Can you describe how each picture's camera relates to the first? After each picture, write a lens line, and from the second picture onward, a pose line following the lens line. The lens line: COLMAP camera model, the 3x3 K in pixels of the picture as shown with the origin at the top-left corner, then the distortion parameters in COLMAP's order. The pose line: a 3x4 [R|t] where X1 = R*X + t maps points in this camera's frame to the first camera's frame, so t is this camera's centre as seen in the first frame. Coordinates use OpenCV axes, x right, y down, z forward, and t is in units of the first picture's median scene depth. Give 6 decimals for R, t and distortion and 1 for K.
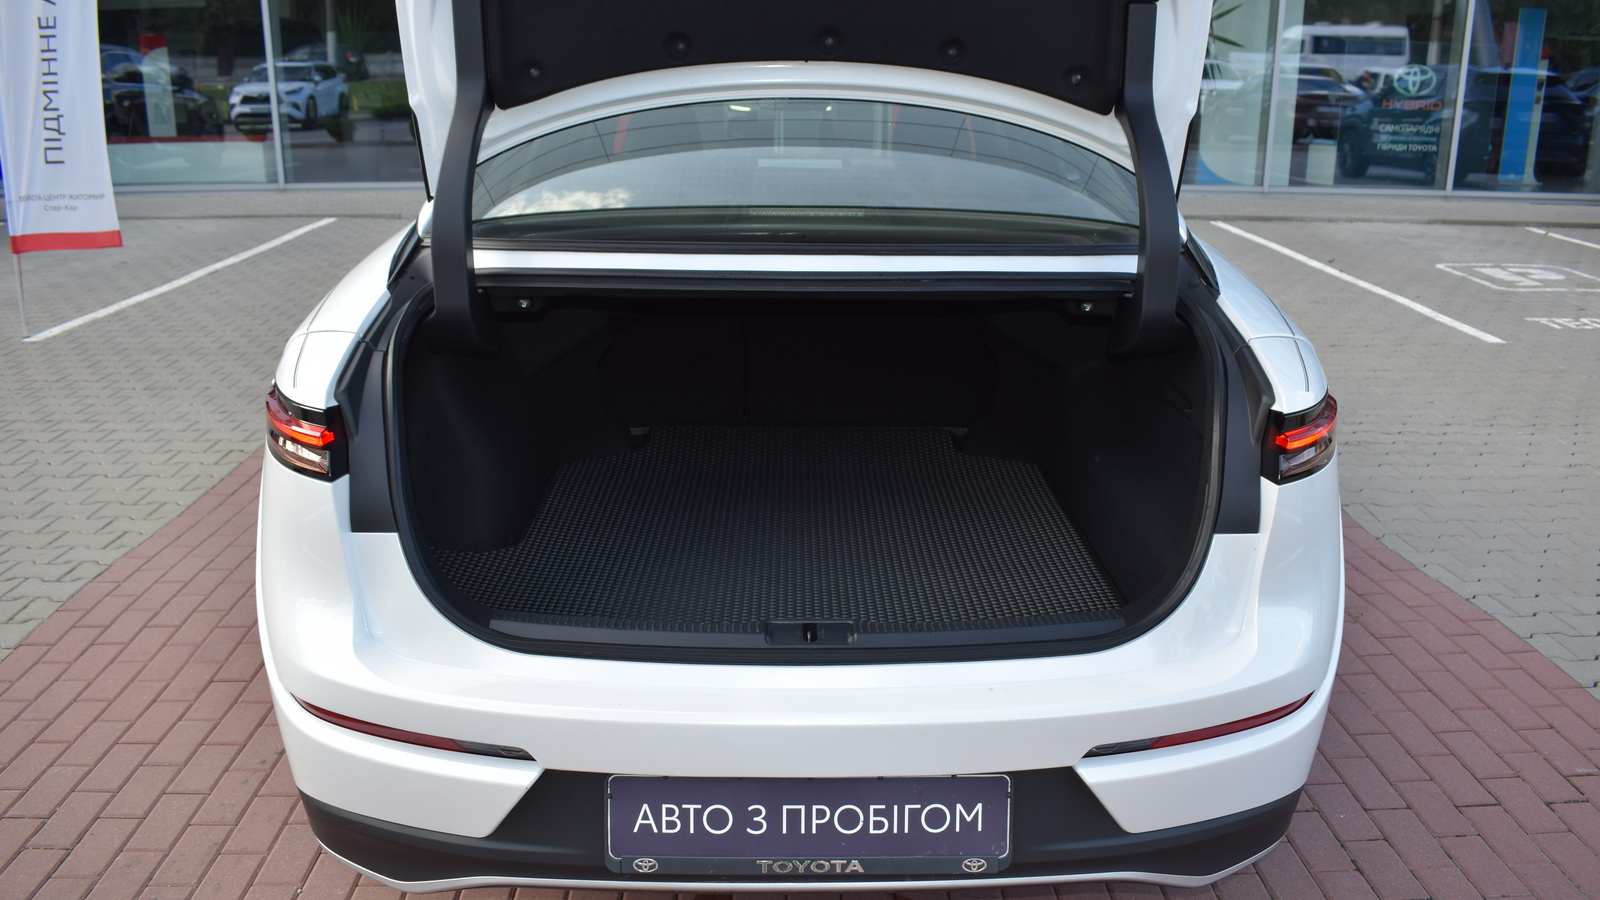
lens RADIAL K [[1249.9, 0, 823.3], [0, 1249.9, 448.0], [0, 0, 1]] dist [-0.093329, 0.009100]
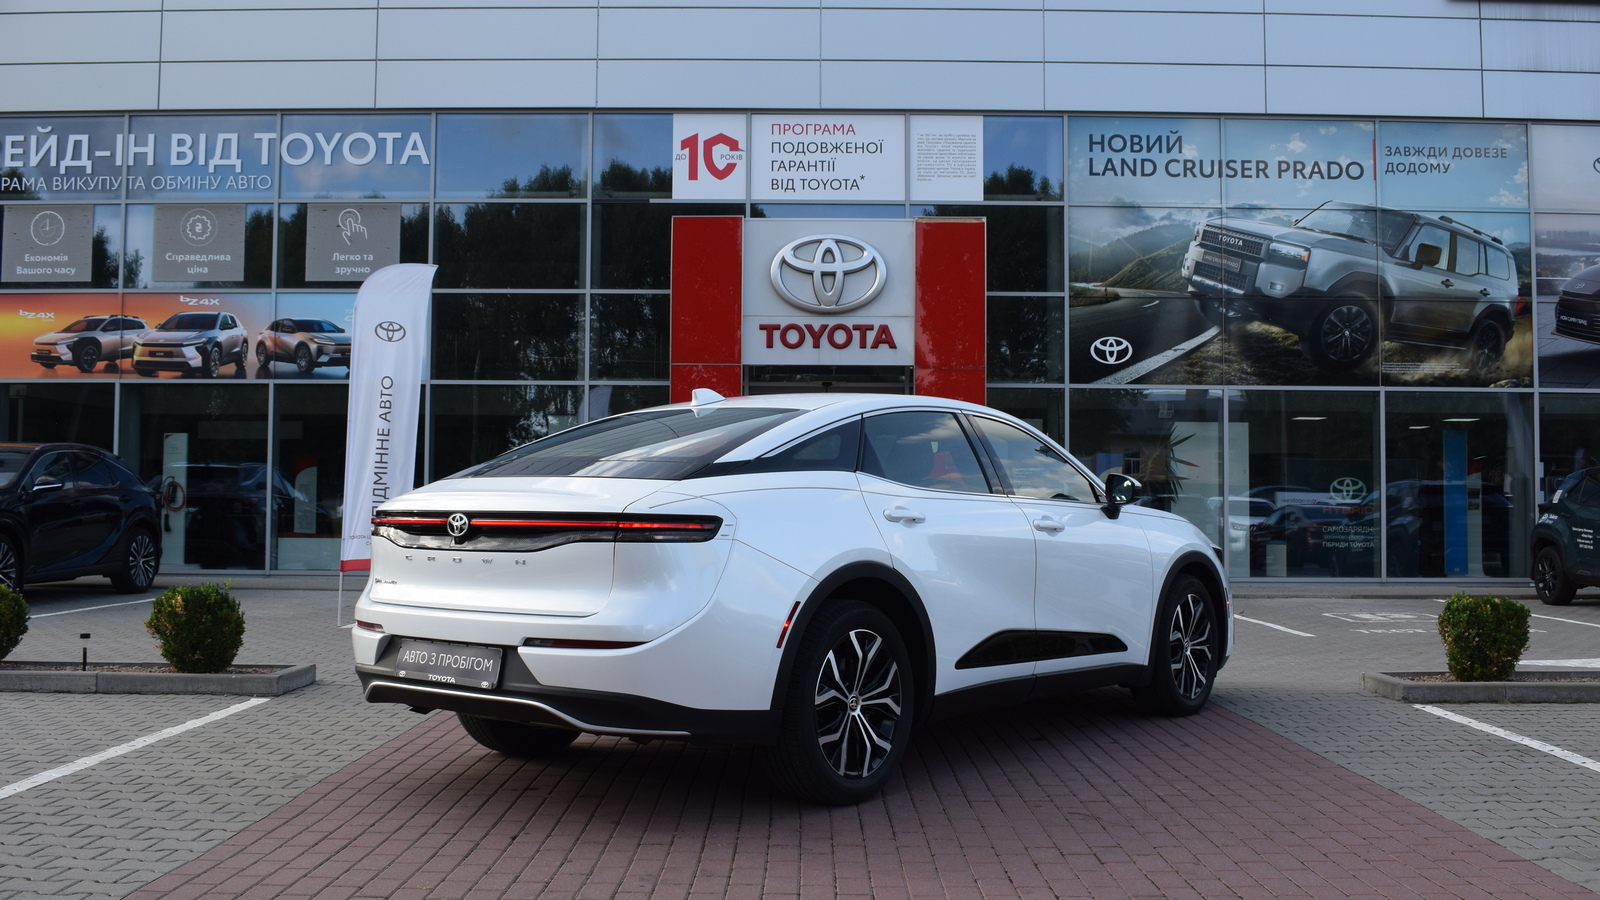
lens RADIAL K [[1868.6, 0, 806.9], [0, 1868.6, 443.4], [0, 0, 1]] dist [-0.084165, 0.000000]
pose [[0.999371, -0.003126, -0.035322, 0.020214], [-0.009503, 0.936053, -0.351731, 0.536027], [0.034163, 0.351846, 0.935434, -1.329881]]
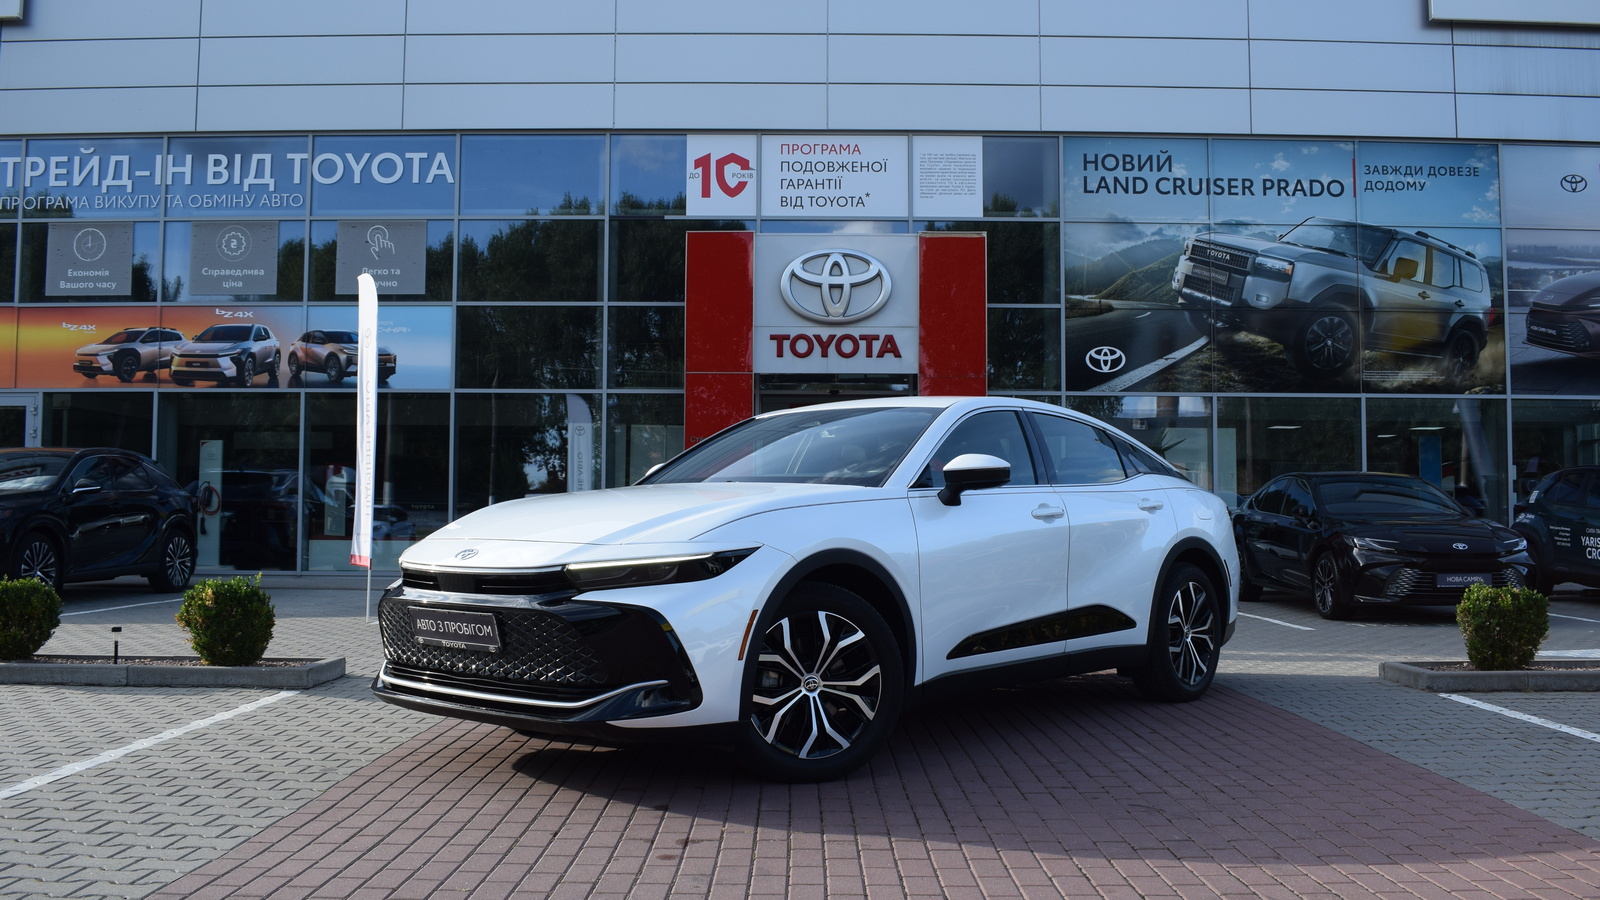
lens RADIAL K [[1699.9, 0, 797.8], [0, 1699.9, 443.2], [0, 0, 1]] dist [-0.093211, 0.000000]
pose [[0.999490, -0.005462, -0.031471, -0.027608], [-0.006347, 0.931661, -0.363274, 0.507222], [0.031304, 0.363289, 0.931151, -1.176562]]
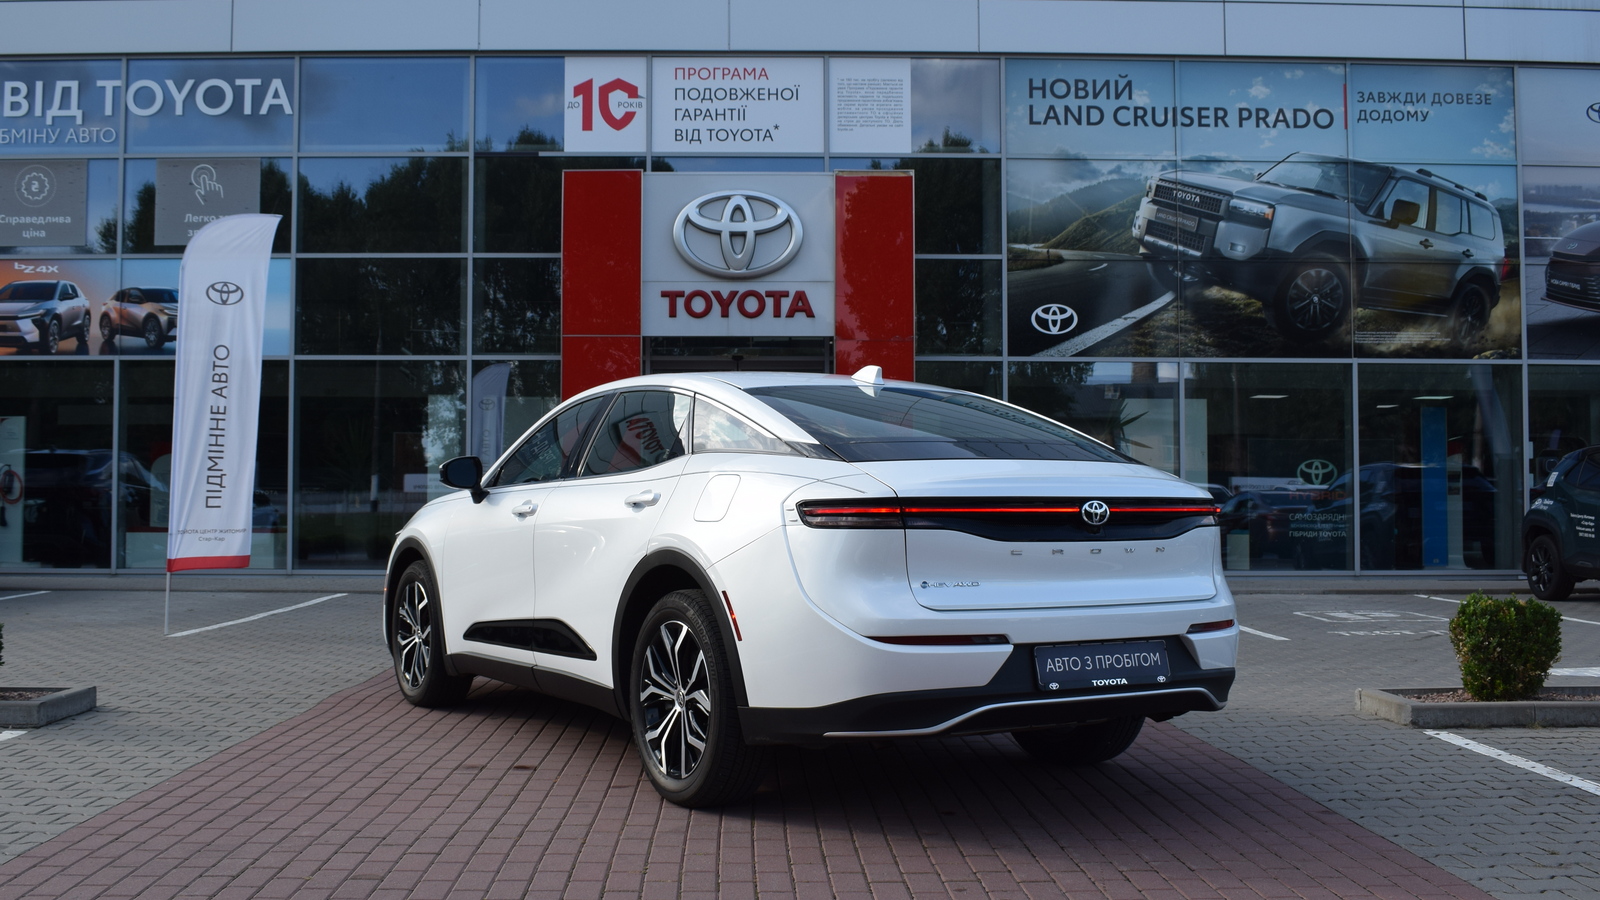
lens RADIAL K [[1868.6, 0, 778.3], [0, 1868.6, 448.0], [0, 0, 1]] dist [-0.084165, 0.000000]
pose [[0.999771, -0.007519, -0.020014, 0.059958], [0.000165, 0.938803, -0.344456, 0.434035], [0.021379, 0.344374, 0.938589, -1.017413]]
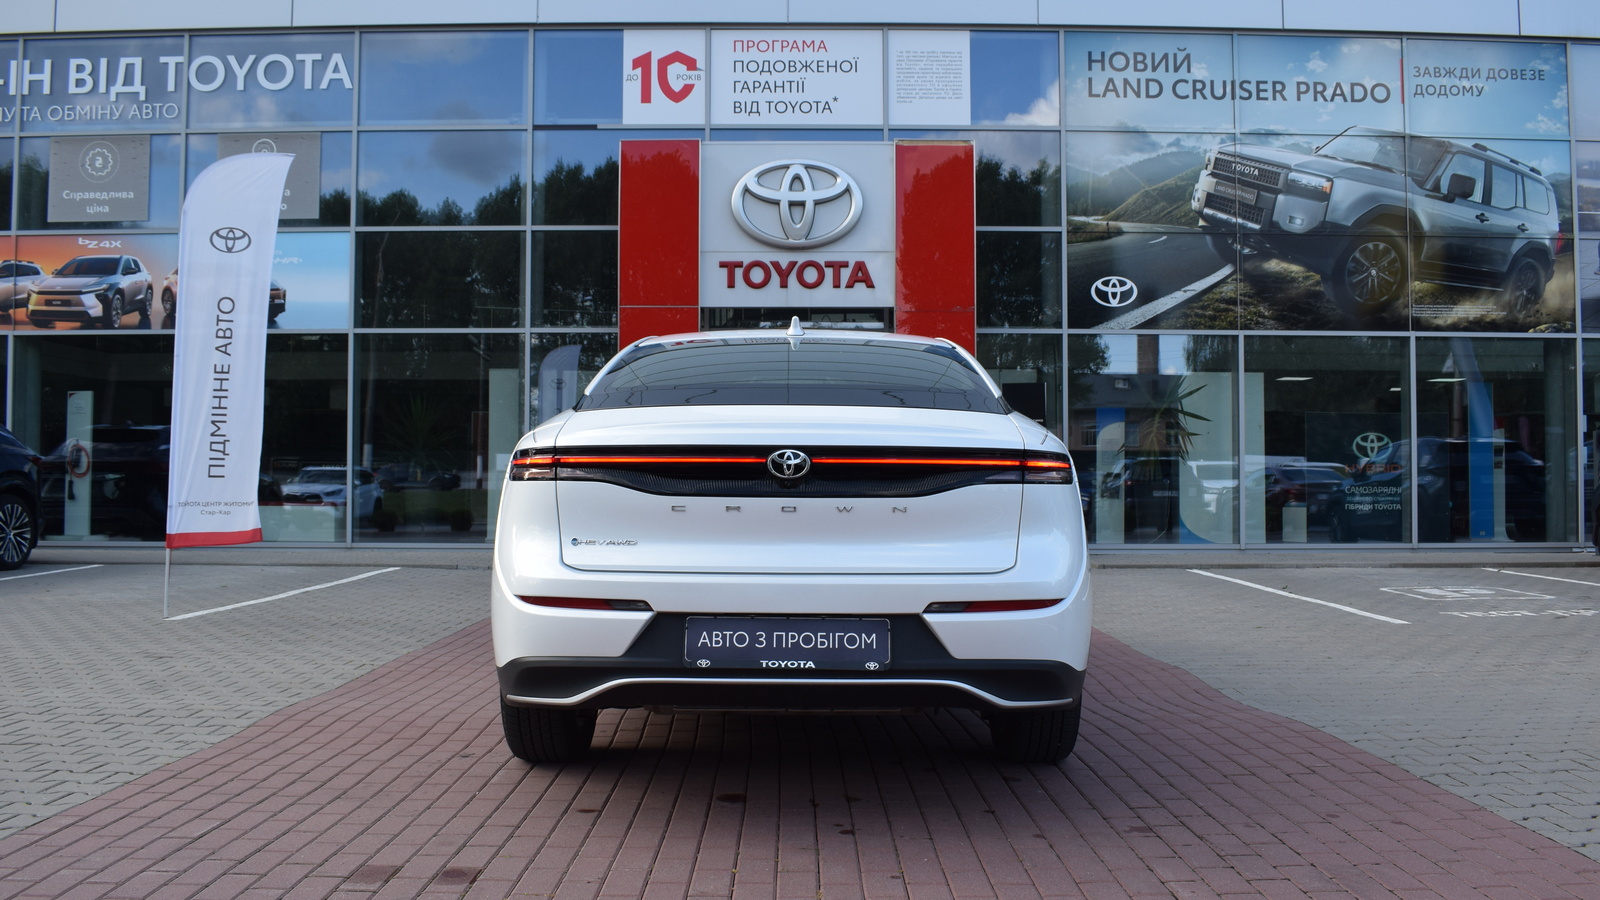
lens RADIAL K [[1417.0, 0, 816.0], [0, 1417.0, 462.5], [0, 0, 1]] dist [-0.090242, 0.011903]
pose [[0.999593, -0.007791, -0.027448, 0.028884], [-0.001767, 0.943238, -0.332113, 0.228947], [0.028477, 0.332026, 0.942840, -0.357496]]
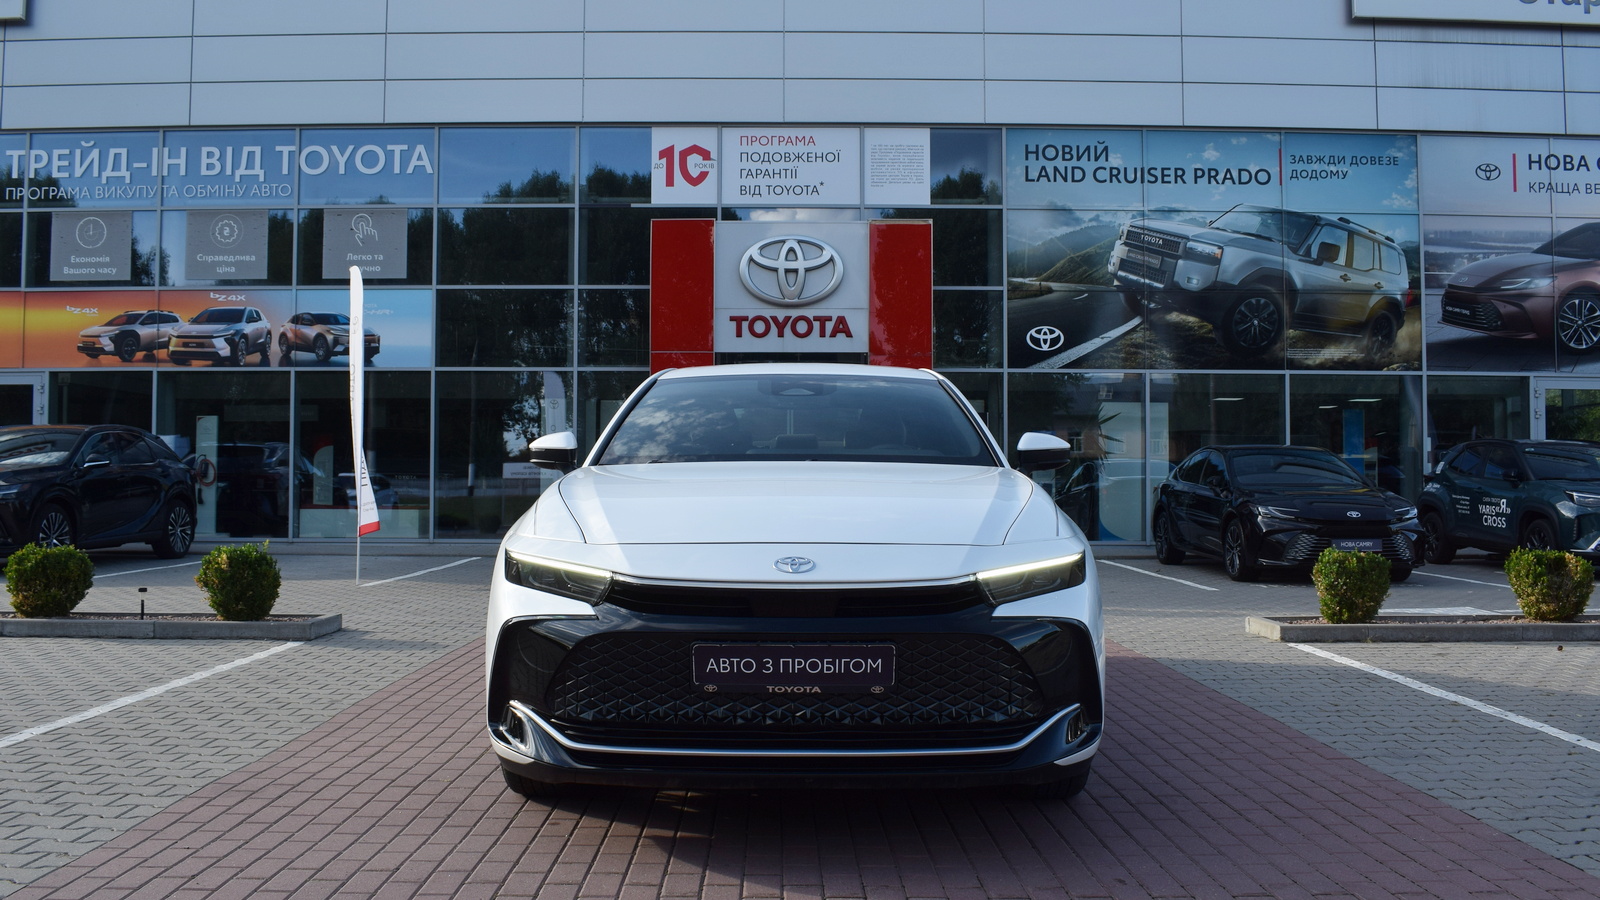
lens RADIAL K [[1757.4, 0, 796.3], [0, 1757.4, 456.3], [0, 0, 1]] dist [-0.100906, 0.000000]
pose [[0.999599, -0.006264, -0.027608, 0.044020], [-0.003362, 0.942049, -0.335459, 0.597371], [0.028110, 0.335417, 0.941650, -1.475421]]
